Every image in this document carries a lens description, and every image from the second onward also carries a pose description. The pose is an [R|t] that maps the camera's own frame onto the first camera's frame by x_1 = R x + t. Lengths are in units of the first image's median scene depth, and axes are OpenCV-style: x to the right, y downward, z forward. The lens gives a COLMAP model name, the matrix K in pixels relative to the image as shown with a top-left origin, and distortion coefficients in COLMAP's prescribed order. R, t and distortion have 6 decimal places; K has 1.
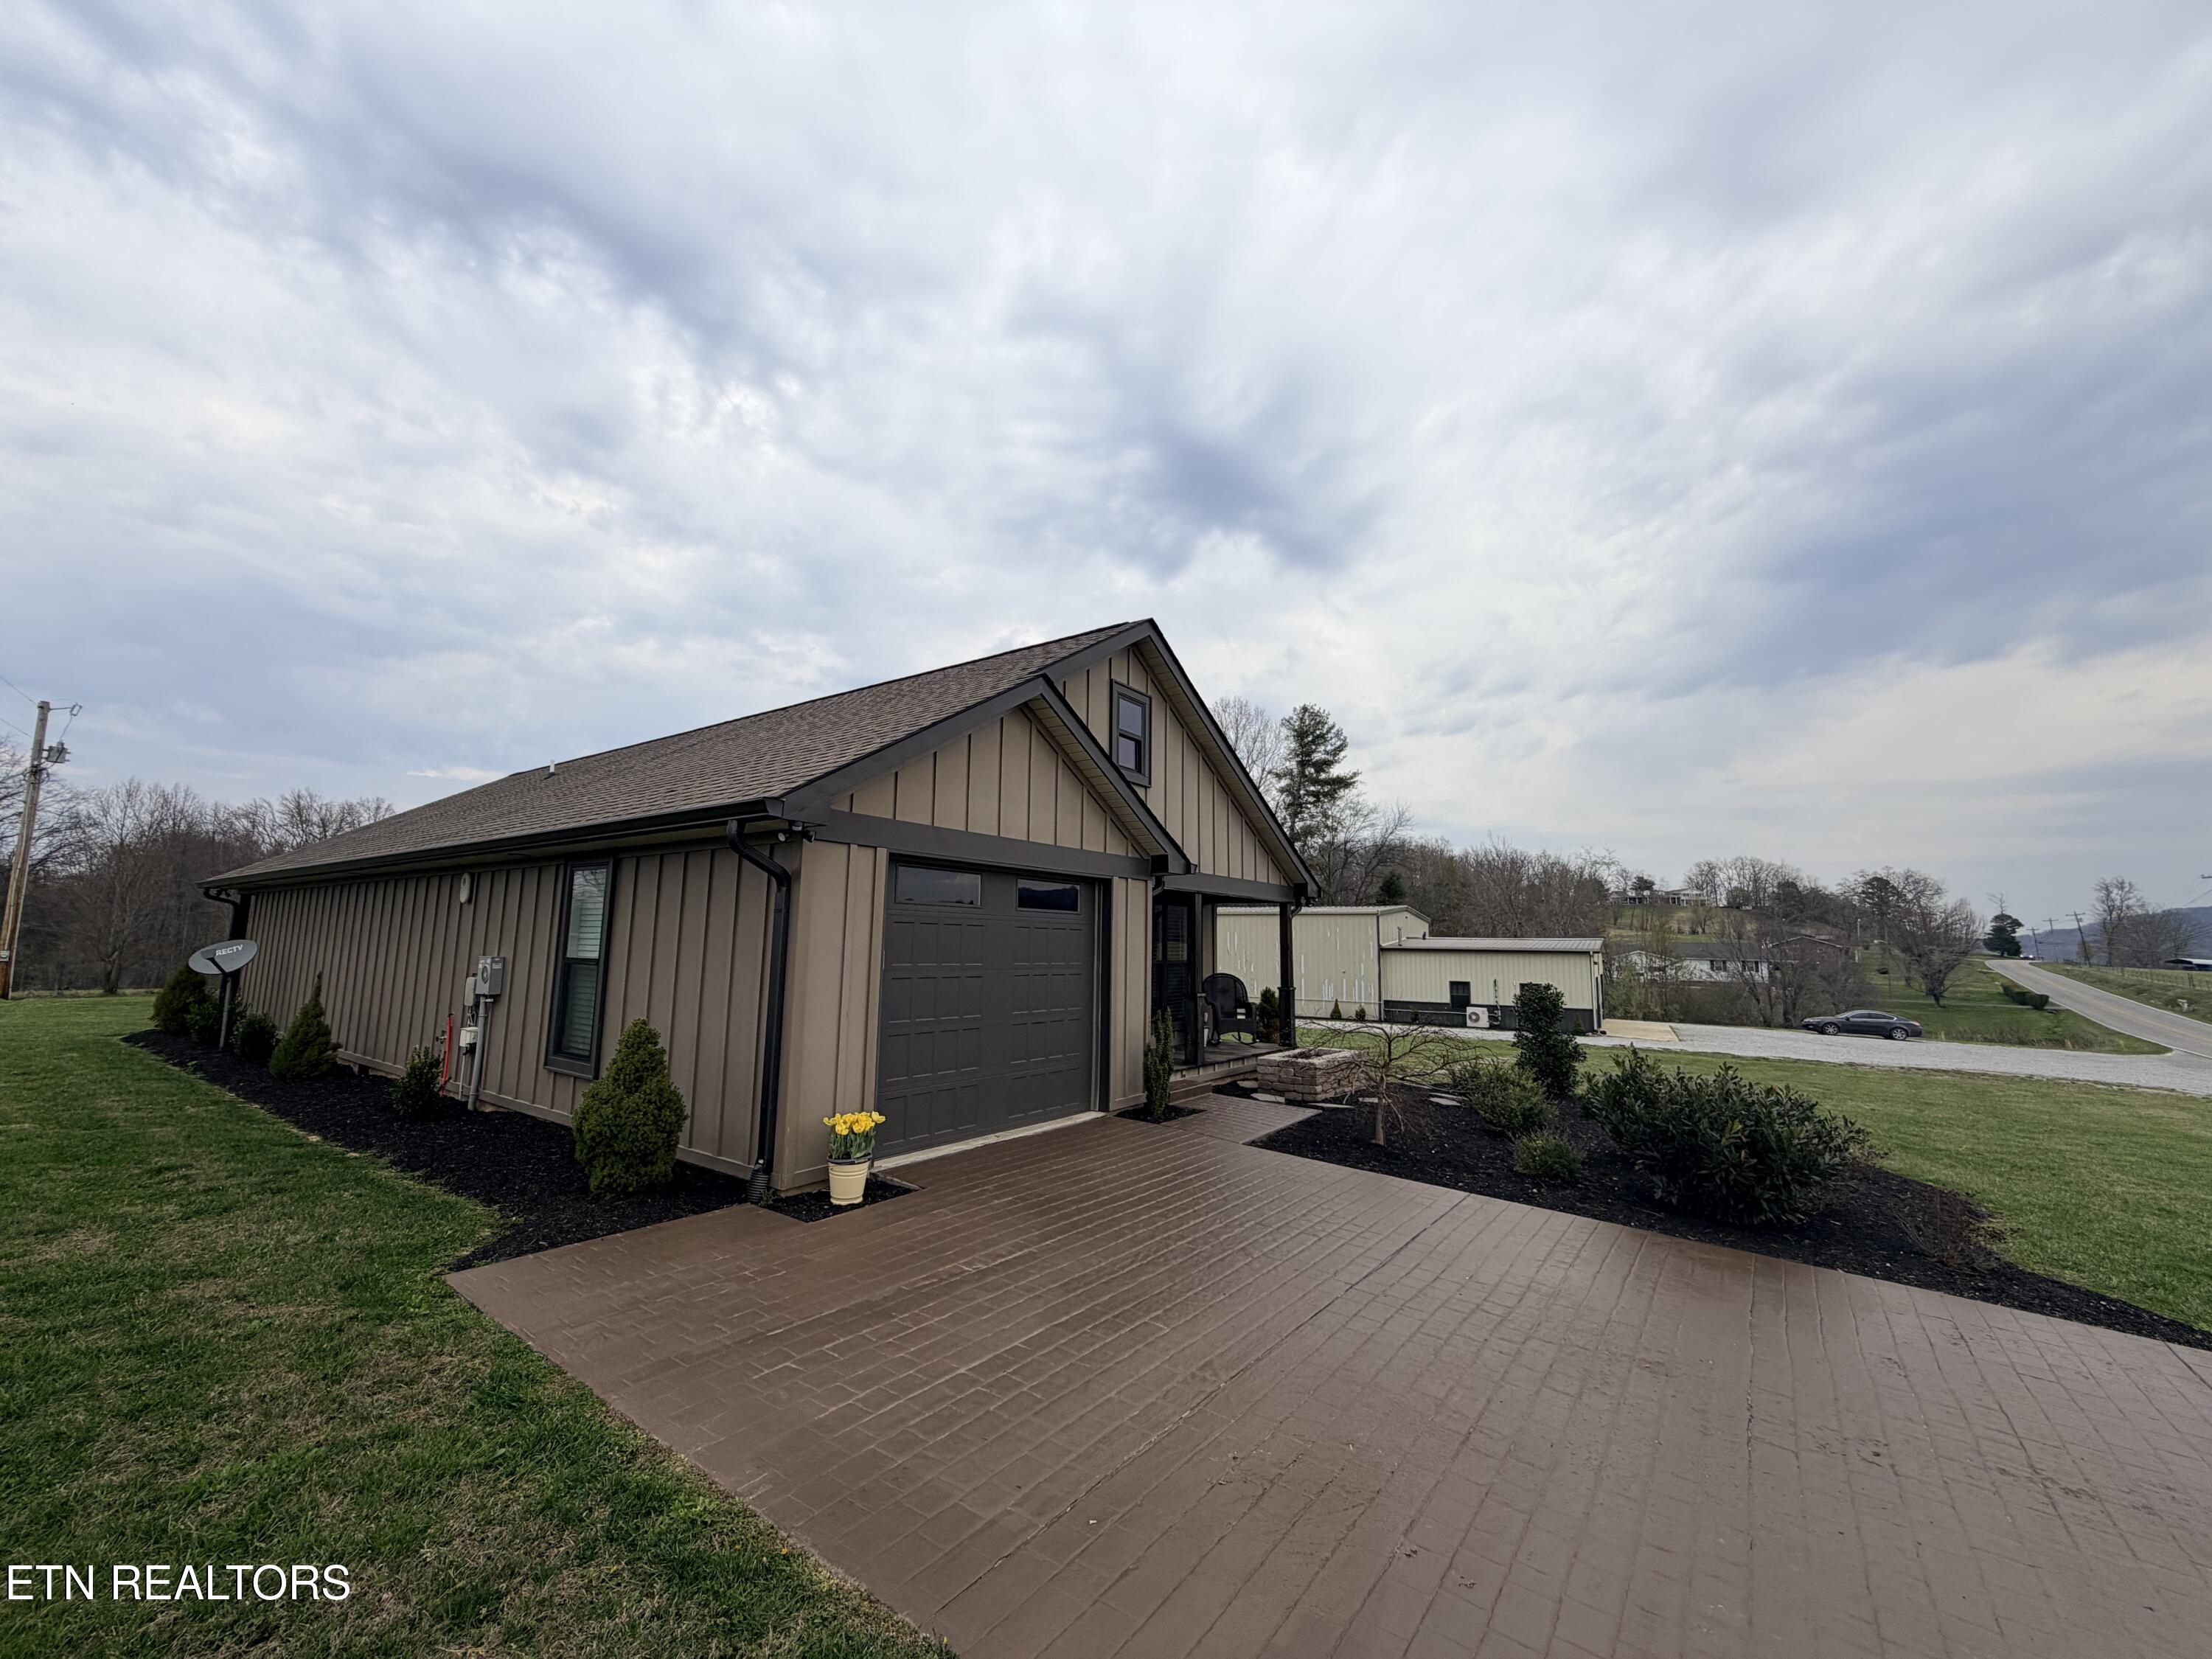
lens RADIAL K [[890.2, 0, 1101.4], [0, 890.2, 806.5], [0, 0, 1]] dist [-0.004038, -0.000619]
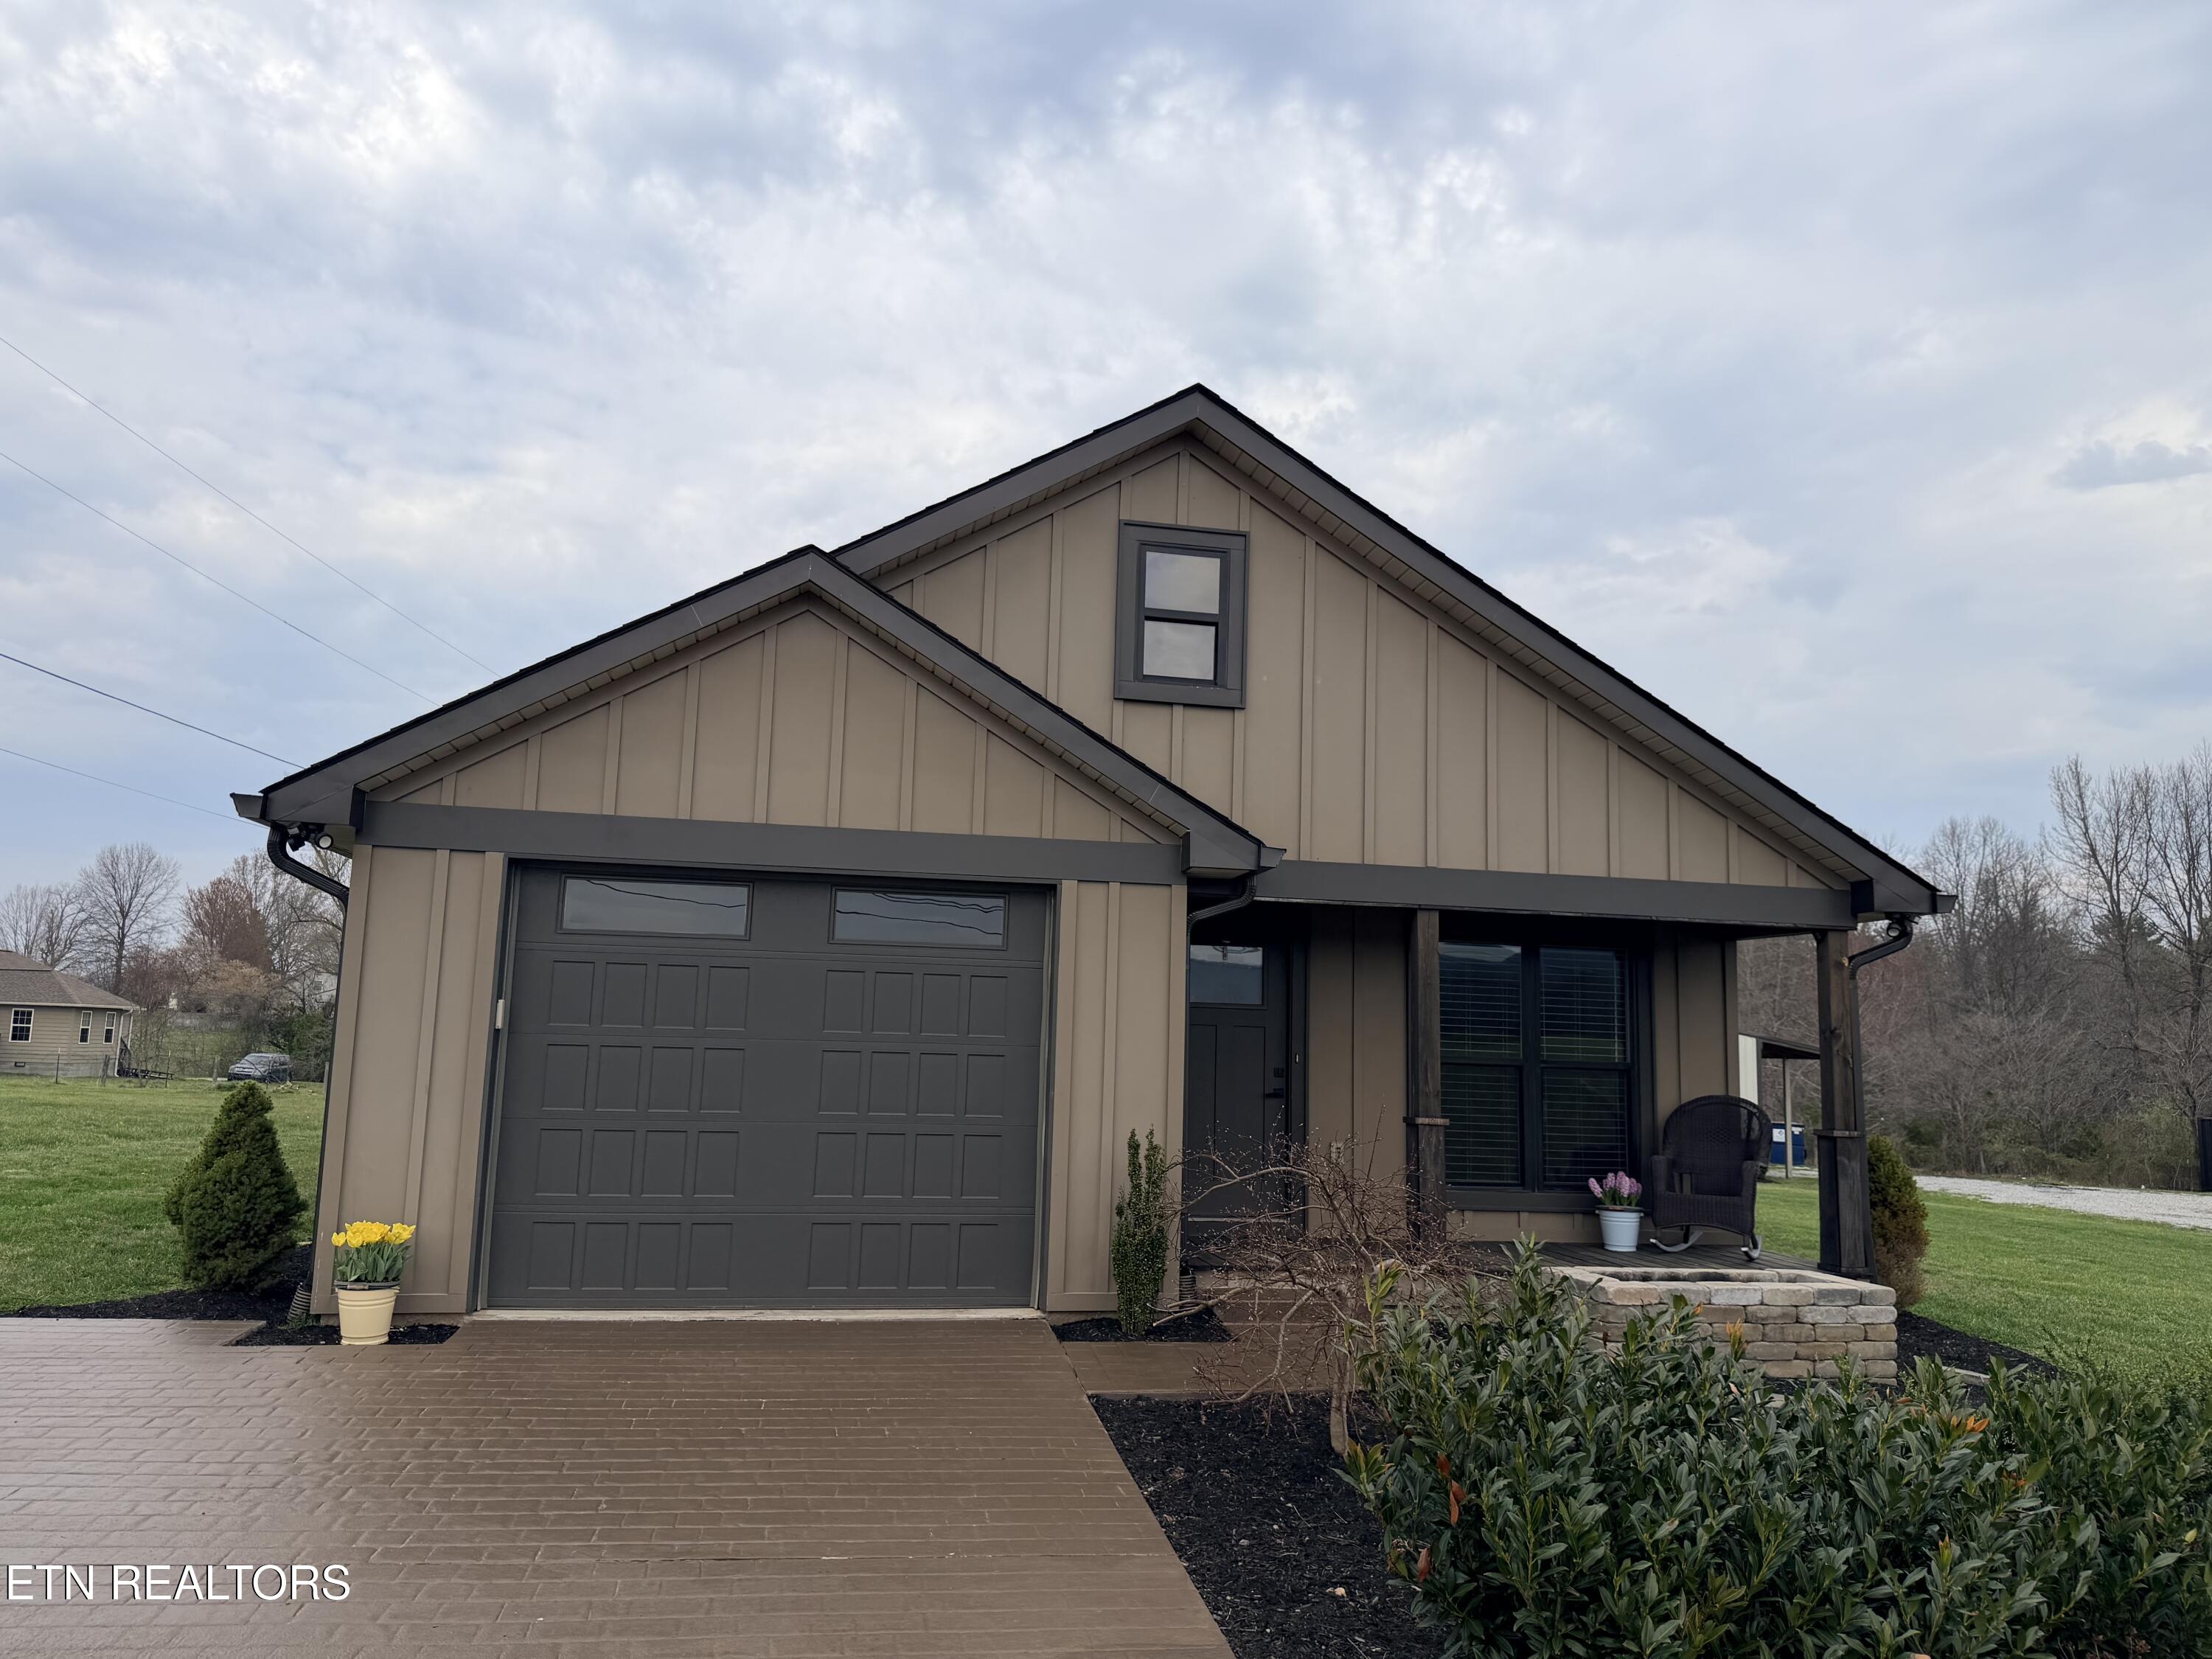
lens RADIAL K [[1543.4, 0, 1172.6], [0, 1543.4, 795.2], [0, 0, 1]] dist [0.046801, -0.088926]
pose [[0.713431, -0.105684, -0.692710, 0.637601], [0.087971, 0.994248, -0.061086, 0.080400], [0.695181, -0.017358, 0.718625, 0.327216]]
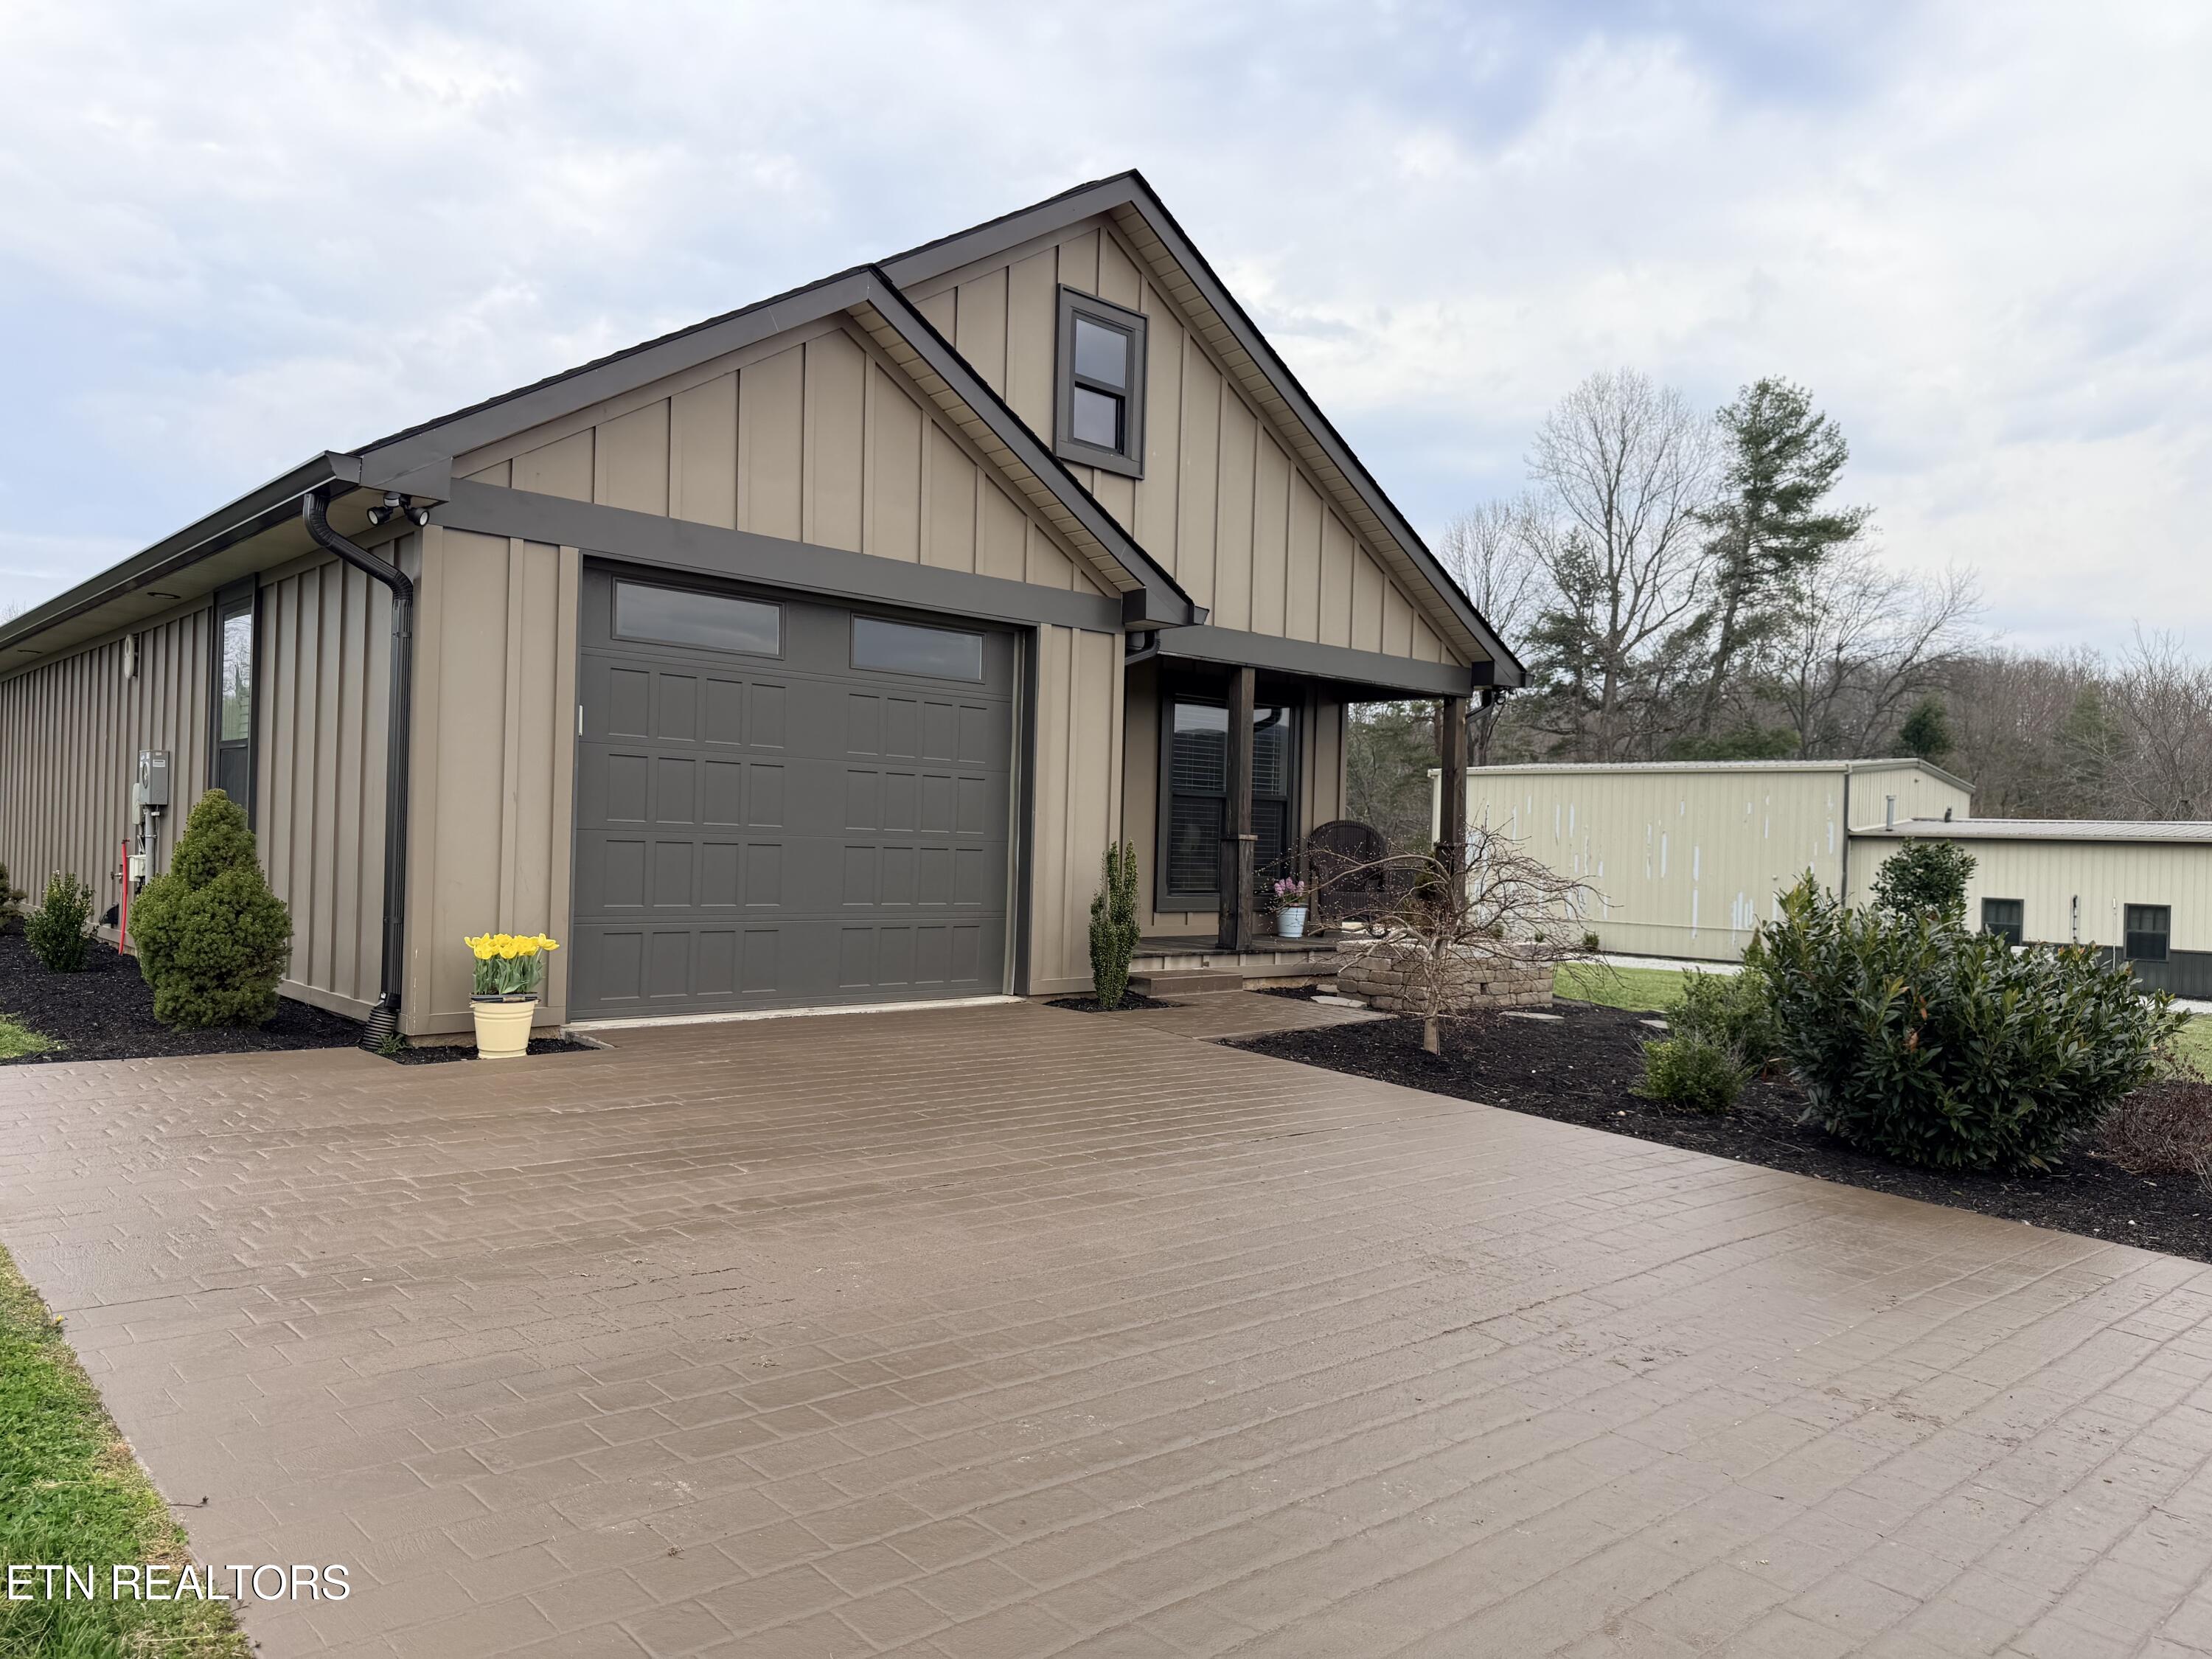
lens RADIAL K [[1583.5, 0, 1106.0], [0, 1583.5, 829.5], [0, 0, 1]] dist [0.036671, -0.067046]
pose [[0.979695, 0.009606, -0.200264, 0.241173], [0.018083, 0.990547, 0.135977, 0.064988], [0.199677, -0.136837, 0.970260, -0.043291]]
